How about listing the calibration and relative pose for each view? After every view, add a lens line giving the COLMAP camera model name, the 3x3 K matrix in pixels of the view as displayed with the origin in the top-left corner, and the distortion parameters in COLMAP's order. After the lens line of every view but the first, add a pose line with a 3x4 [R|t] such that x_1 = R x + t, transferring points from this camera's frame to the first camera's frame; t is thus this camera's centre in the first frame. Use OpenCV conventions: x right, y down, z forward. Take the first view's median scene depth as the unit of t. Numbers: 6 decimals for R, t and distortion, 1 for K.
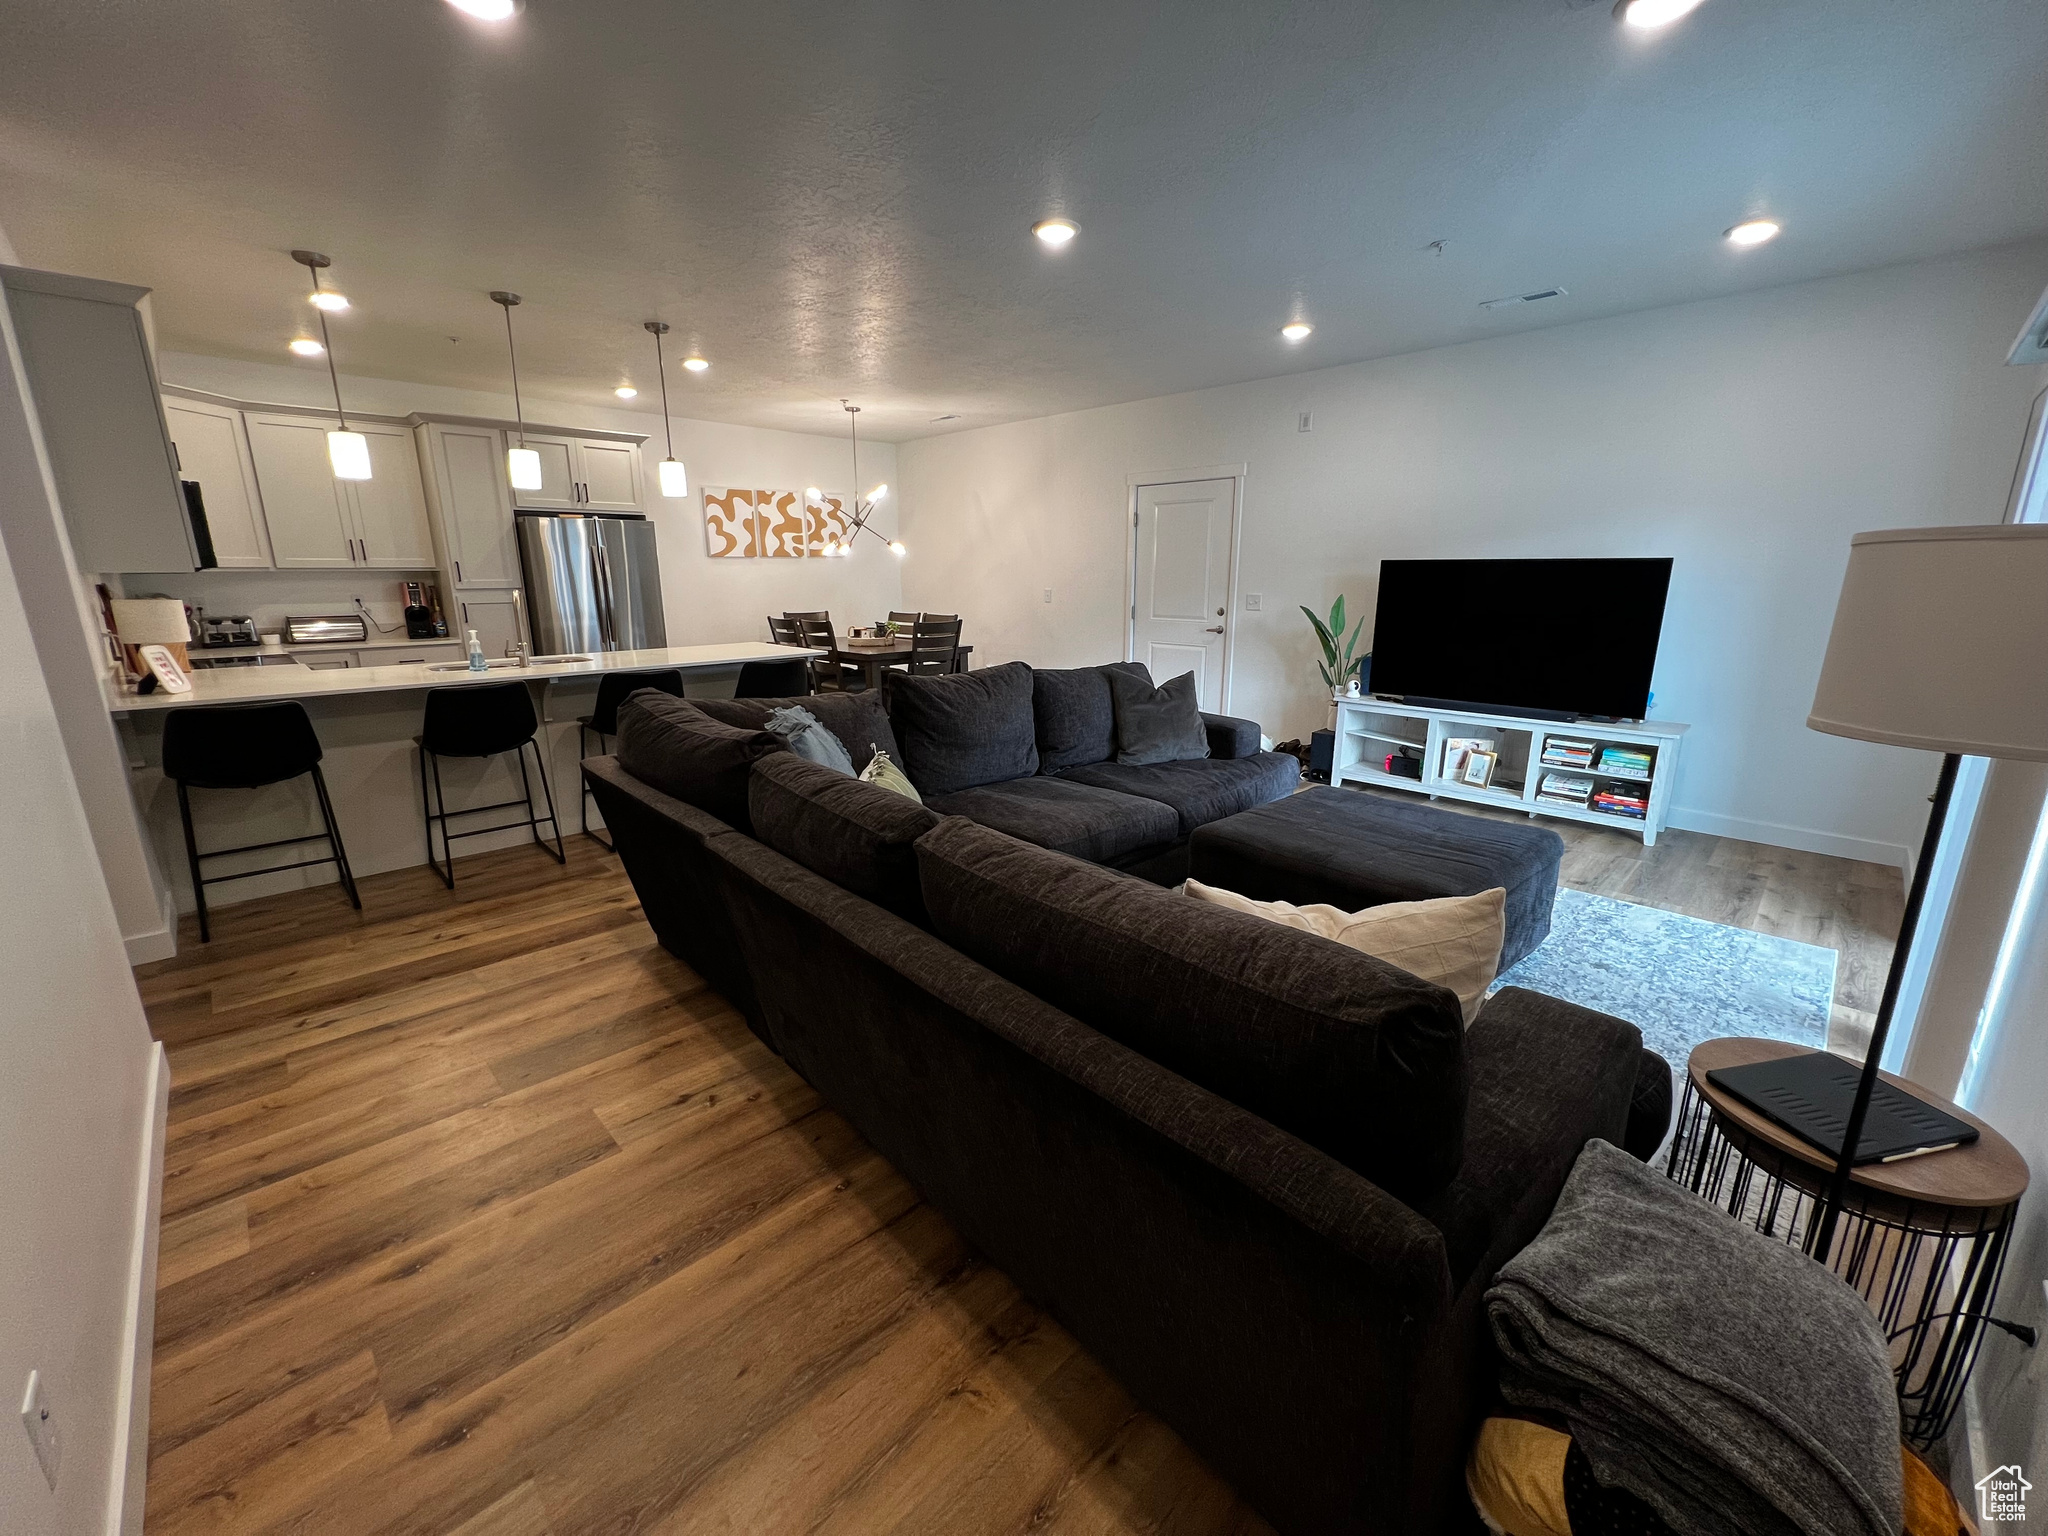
lens RADIAL K [[817.4, 0, 1024.6], [0, 817.4, 770.8], [0, 0, 1]] dist [-0.000207, -0.000142]
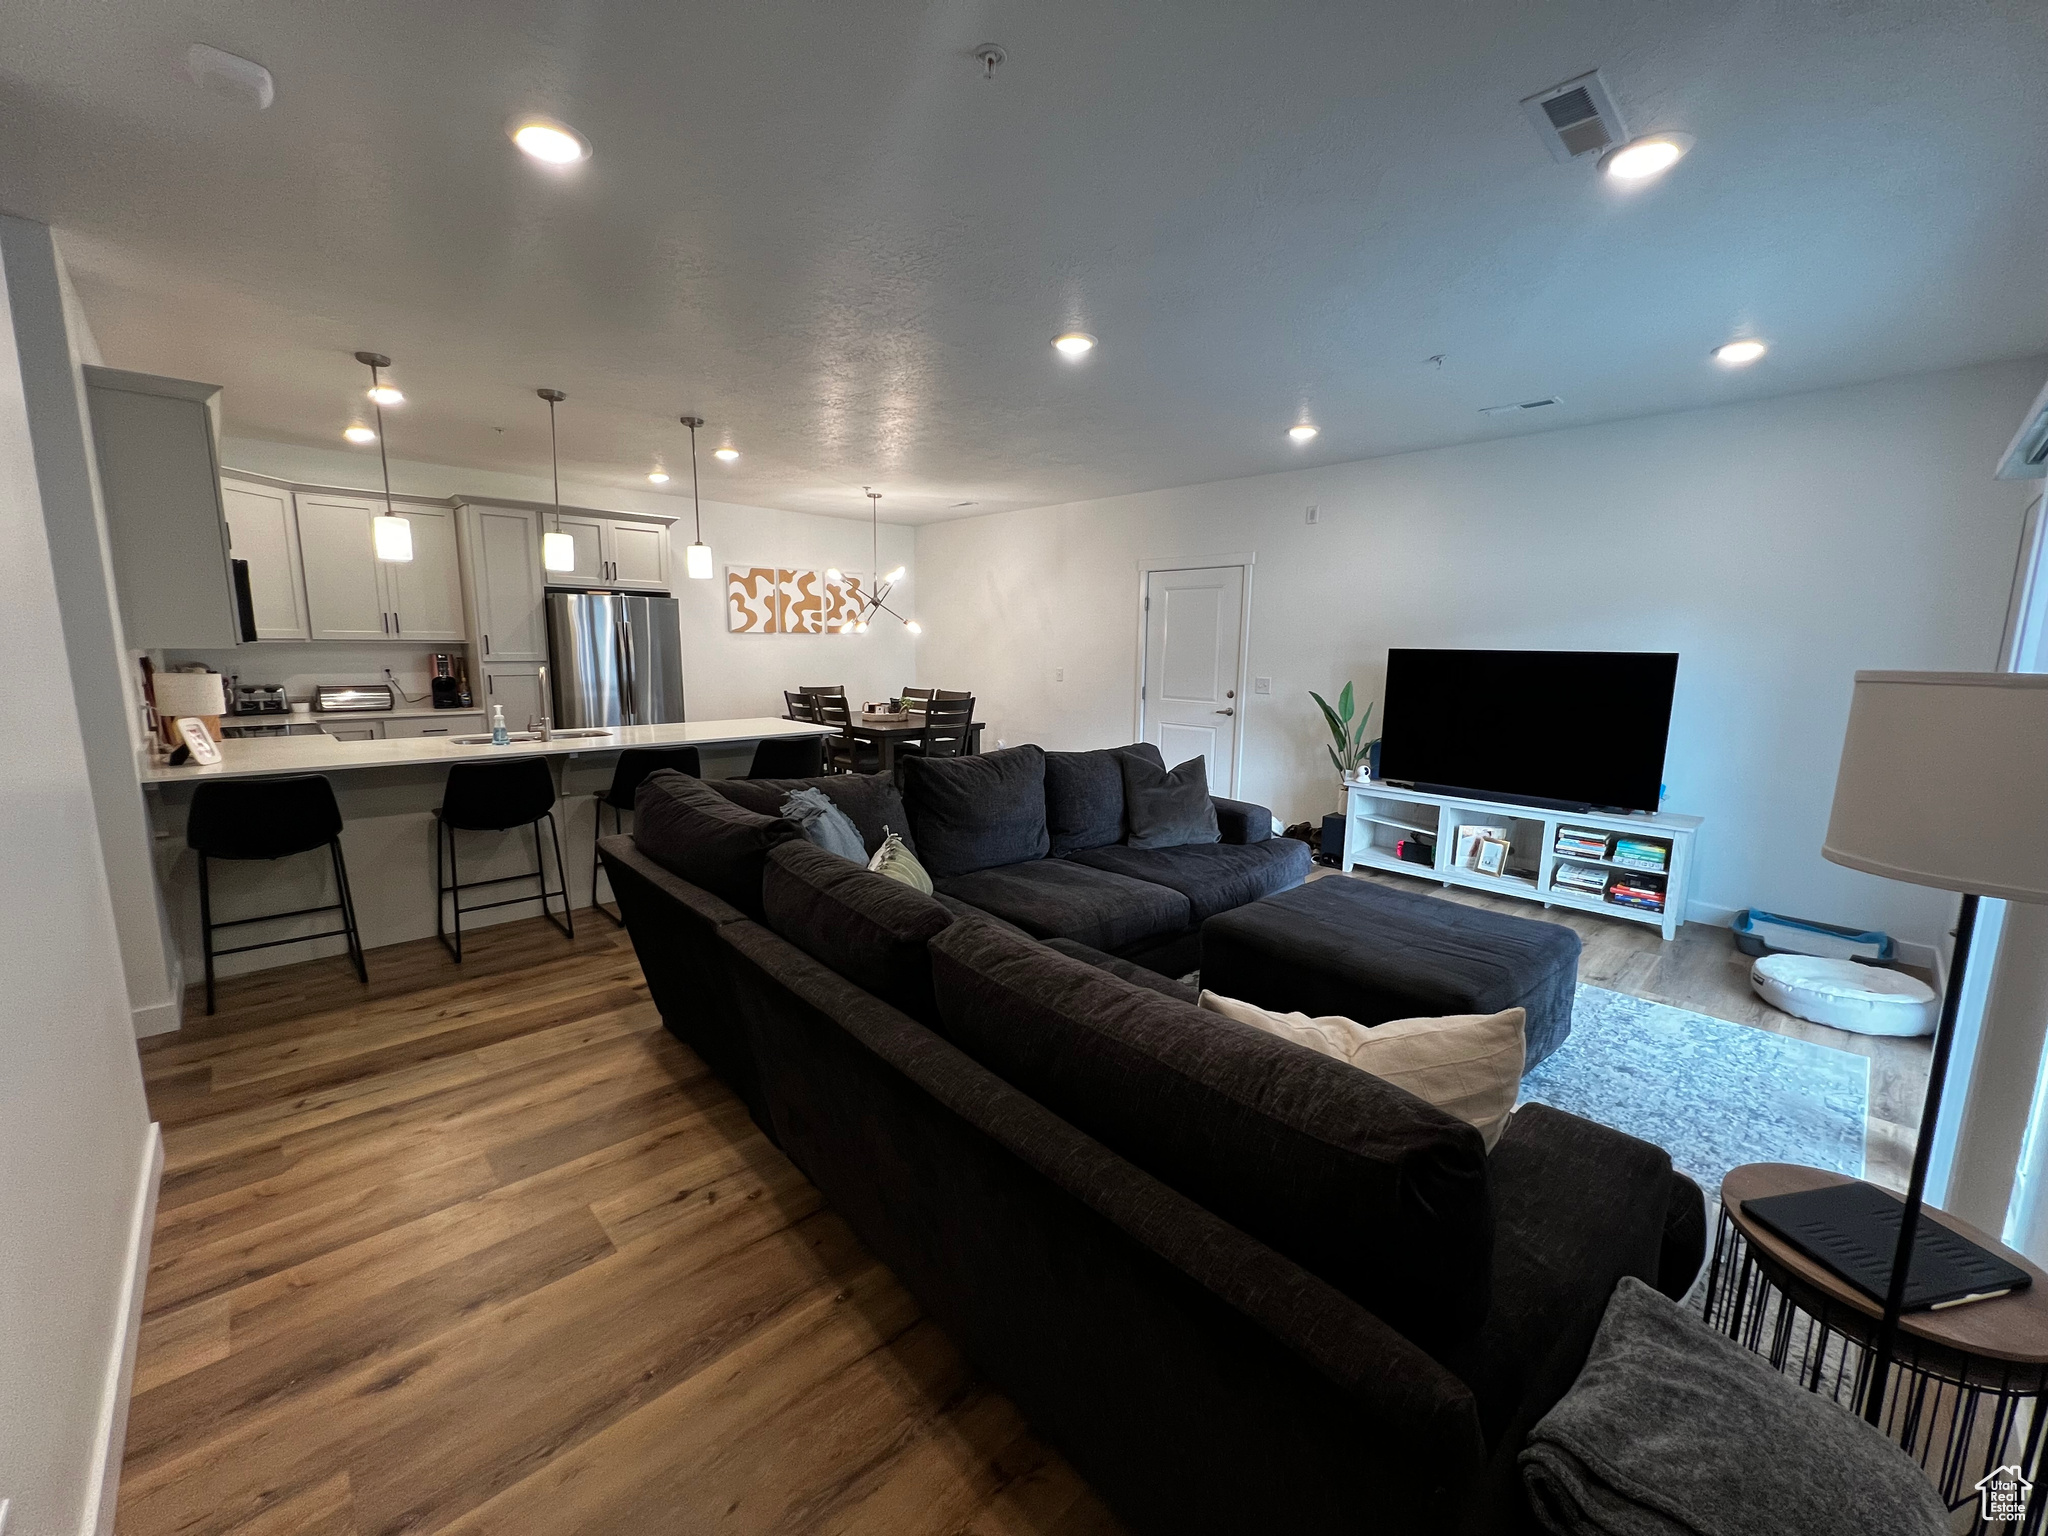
lens RADIAL K [[817.4, 0, 1024.4], [0, 817.4, 770.6], [0, 0, 1]] dist [-0.000207, -0.000142]
pose [[0.999796, 0.016816, -0.011186, -0.005148], [-0.017709, 0.996208, -0.085178, -0.020079], [0.009711, 0.085359, 0.996303, -0.007313]]
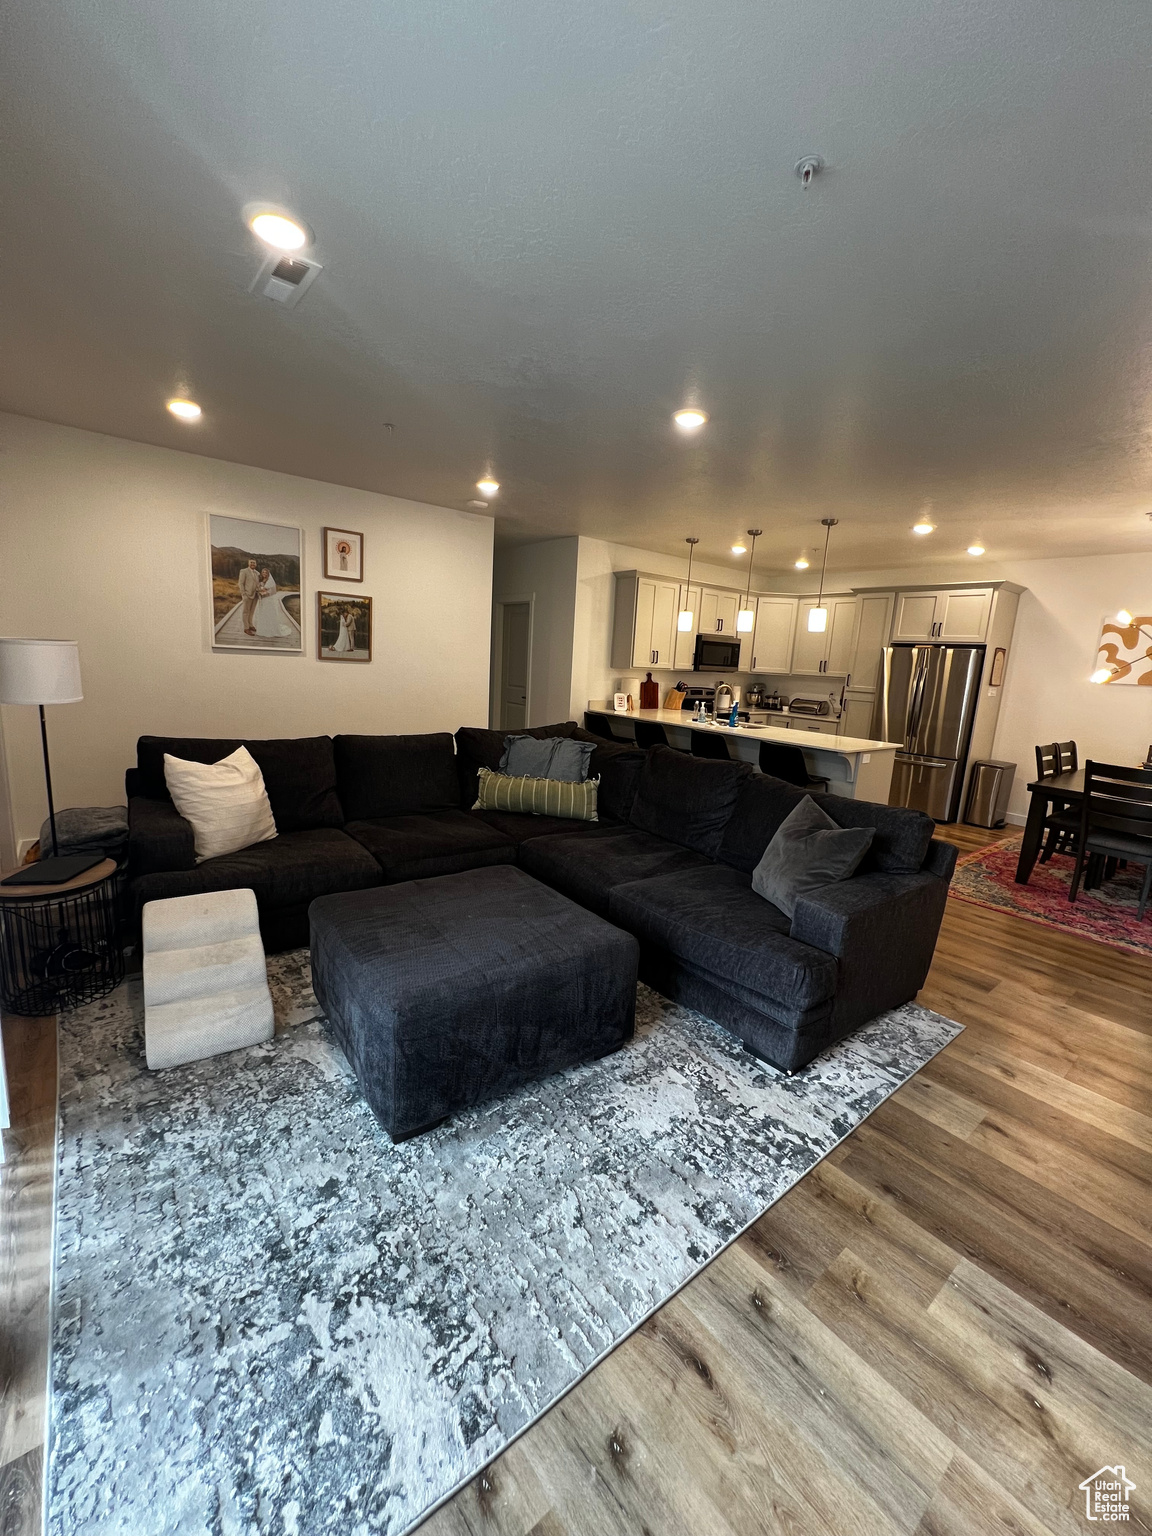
lens RADIAL K [[613.1, 0, 572.3], [0, 613.1, 766.7], [0, 0, 1]] dist [-0.000207, -0.000142]
pose [[-0.103414, 0.172350, -0.979592, 1.142195], [-0.291133, 0.936494, 0.195502, -0.300879], [0.951077, 0.305409, -0.046670, 1.089801]]
